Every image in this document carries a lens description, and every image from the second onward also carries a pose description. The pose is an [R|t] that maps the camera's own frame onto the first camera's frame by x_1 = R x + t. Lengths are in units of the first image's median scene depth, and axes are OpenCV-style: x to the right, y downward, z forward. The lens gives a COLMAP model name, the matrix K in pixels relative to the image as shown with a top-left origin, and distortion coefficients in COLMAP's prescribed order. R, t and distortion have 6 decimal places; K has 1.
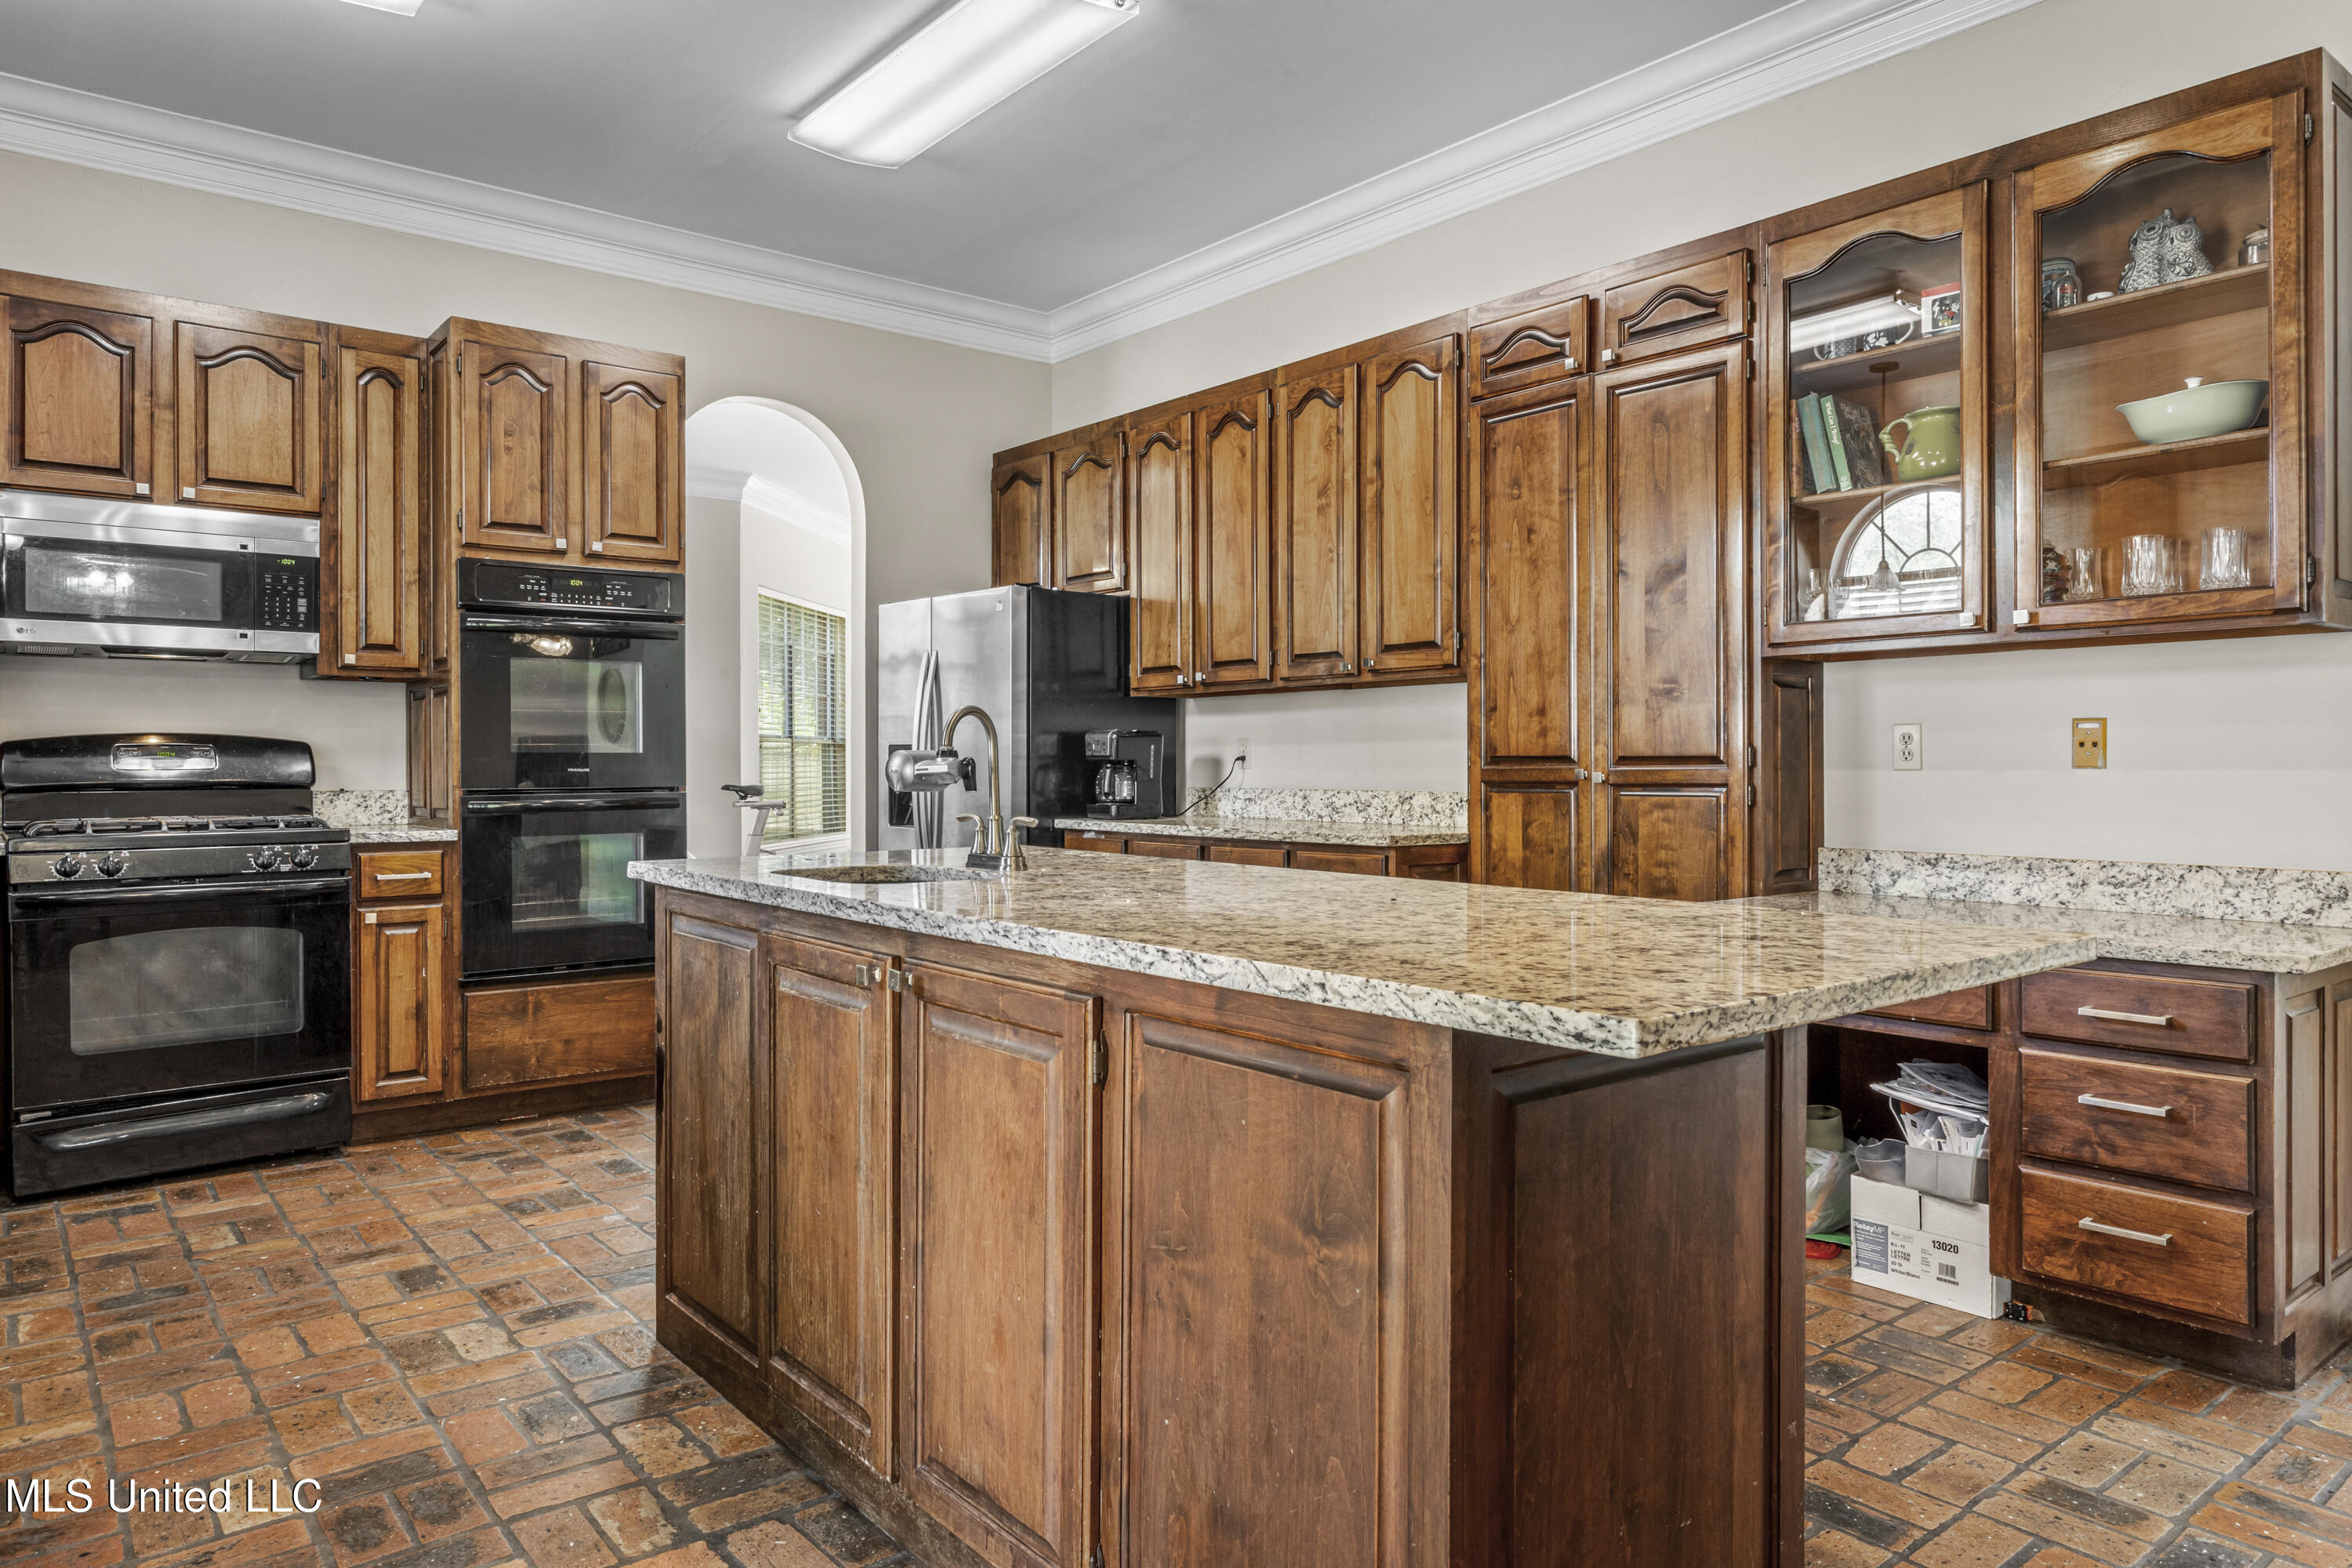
lens RADIAL K [[1484.1, 0, 1161.4], [0, 1484.1, 763.9], [0, 0, 1]] dist [0.001791, 0.004687]
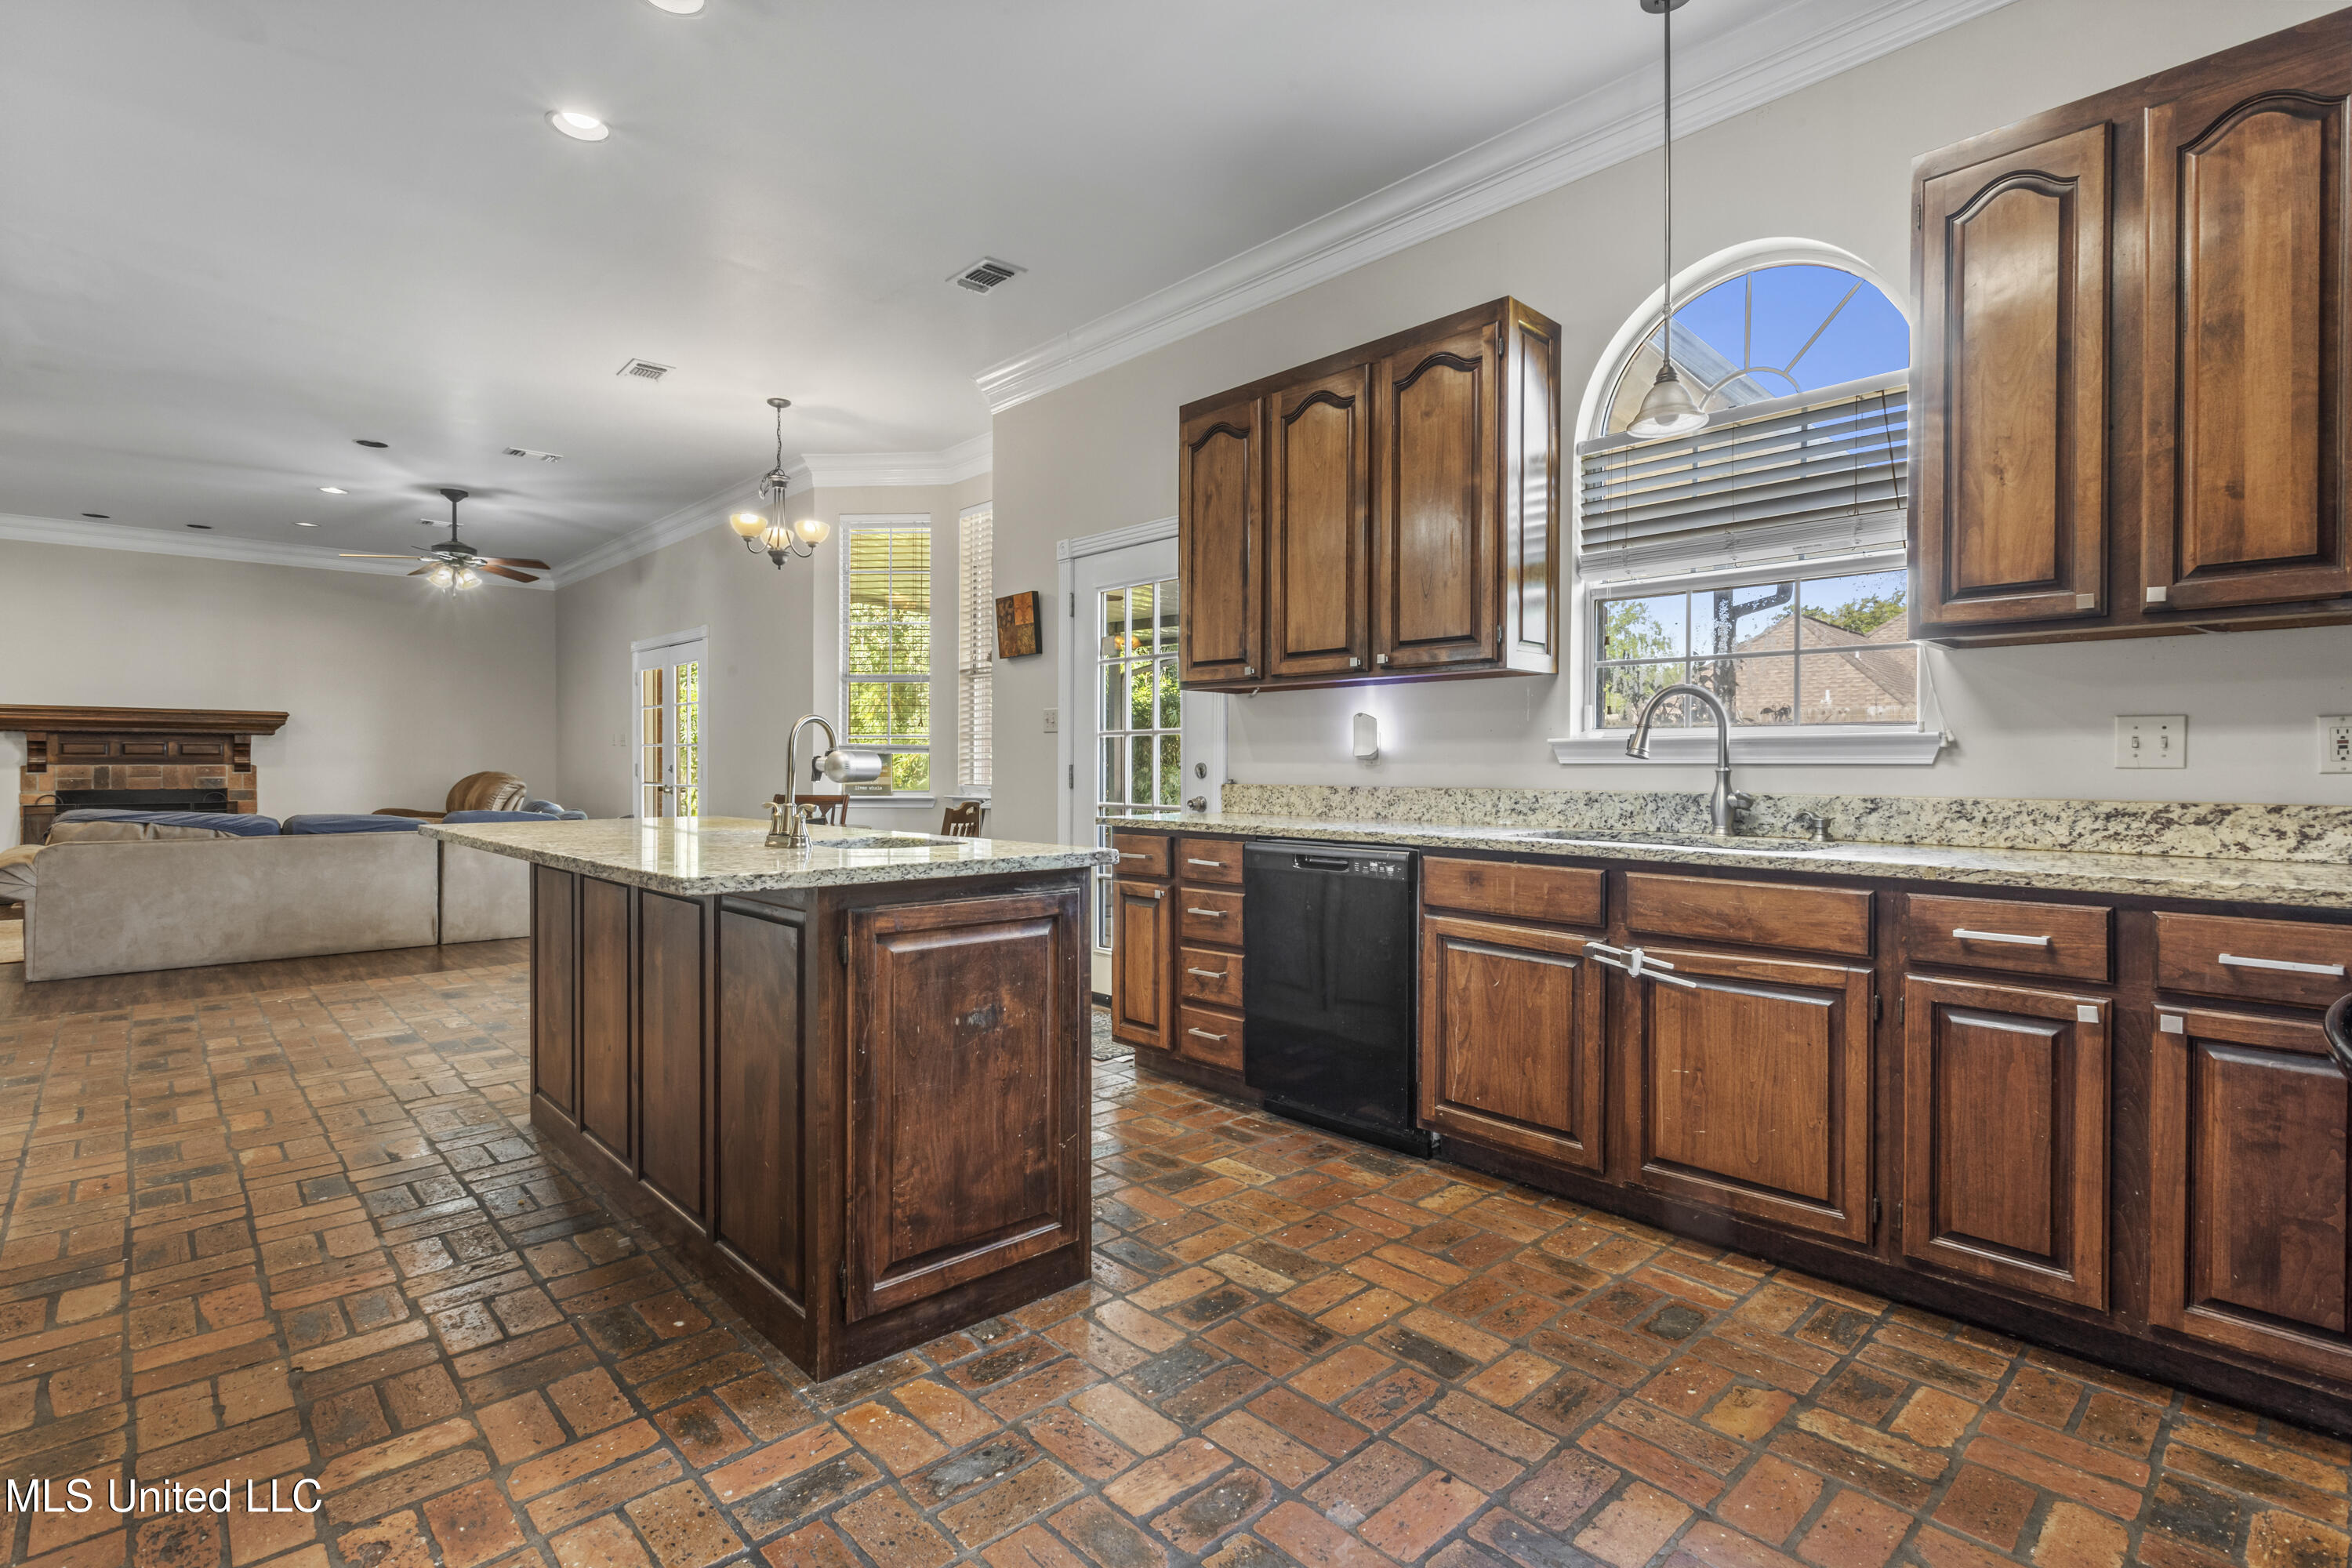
lens RADIAL K [[1122.5, 0, 1153.9], [0, 1122.5, 773.3], [0, 0, 1]] dist [0.000968, 0.001122]
pose [[-0.998192, -0.002241, -0.060059, -0.214160], [-0.002636, 0.999975, 0.006507, 0.002884], [0.060043, 0.006653, -0.998174, 1.175662]]
